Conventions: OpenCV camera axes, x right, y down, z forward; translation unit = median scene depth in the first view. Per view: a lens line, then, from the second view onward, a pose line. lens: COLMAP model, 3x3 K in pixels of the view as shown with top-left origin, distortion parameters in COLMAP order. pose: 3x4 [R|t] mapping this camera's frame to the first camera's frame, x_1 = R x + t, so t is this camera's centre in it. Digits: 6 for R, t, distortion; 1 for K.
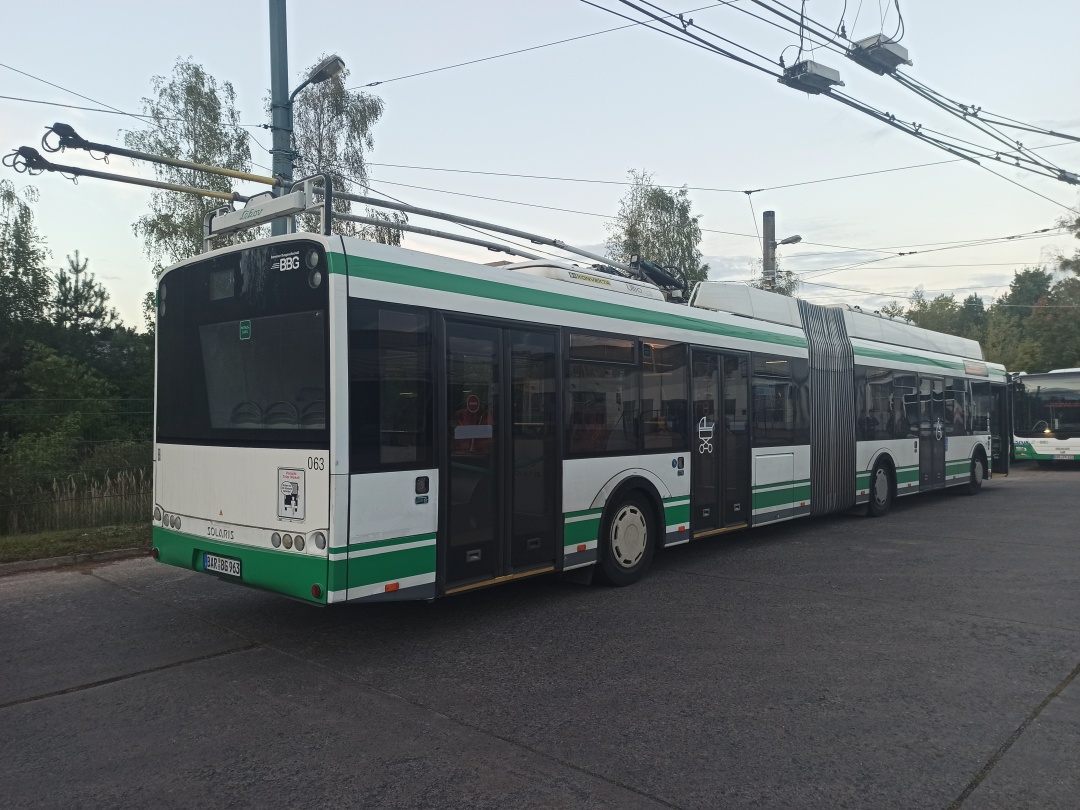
lens RADIAL K [[792.7, 0, 533.3], [0, 792.7, 403.3], [0, 0, 1]] dist [0.055346, -0.038381]
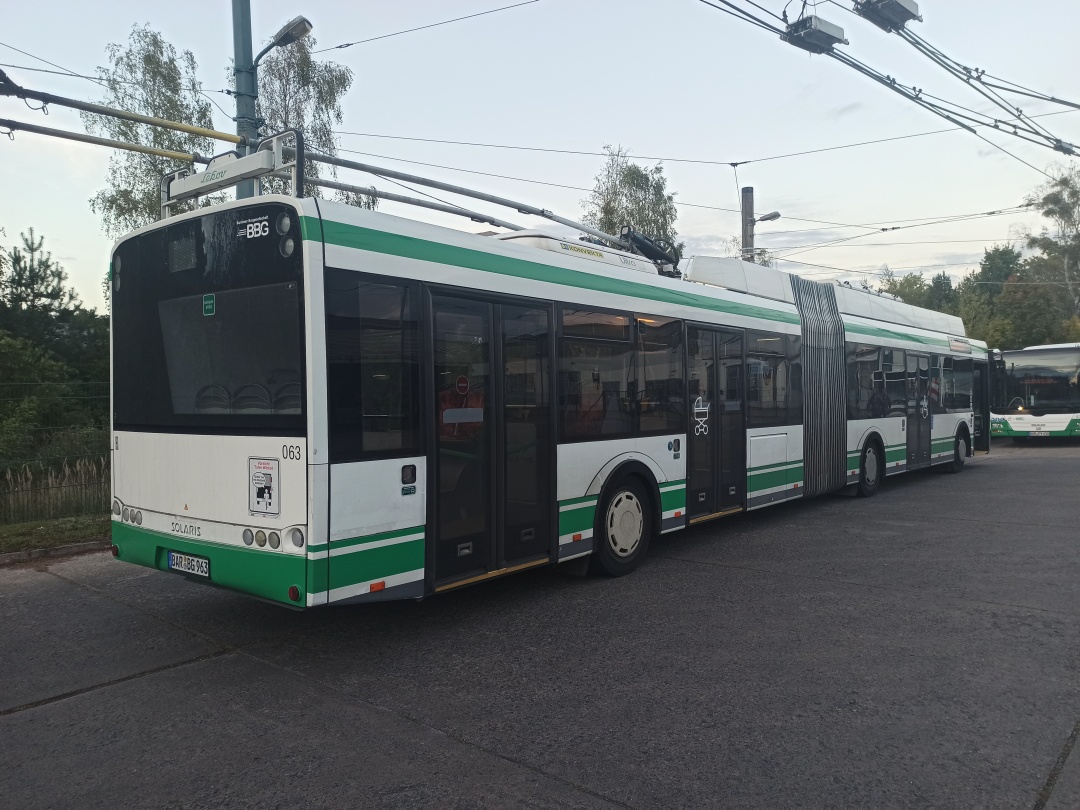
lens RADIAL K [[792.7, 0, 531.6], [0, 792.7, 404.6], [0, 0, 1]] dist [0.055346, -0.038381]
pose [[0.999437, -0.008650, 0.032412, -0.024182], [0.007817, 0.999637, 0.025765, 0.000381], [-0.032623, -0.025497, 0.999142, 0.073750]]
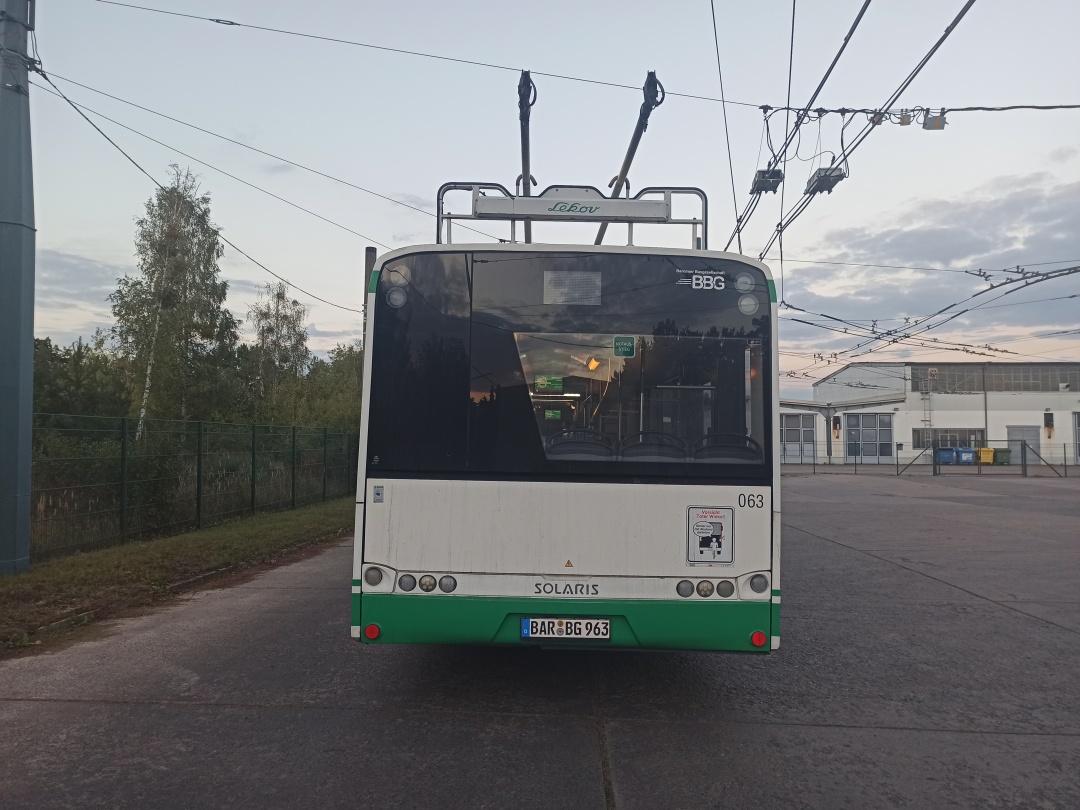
lens RADIAL K [[792.7, 0, 538.5], [0, 792.7, 399.9], [0, 0, 1]] dist [0.055346, -0.038381]
pose [[0.748909, 0.060448, 0.659910, -0.873271], [-0.034713, 0.998042, -0.052026, 0.011723], [-0.661763, 0.016056, 0.749541, 0.370822]]
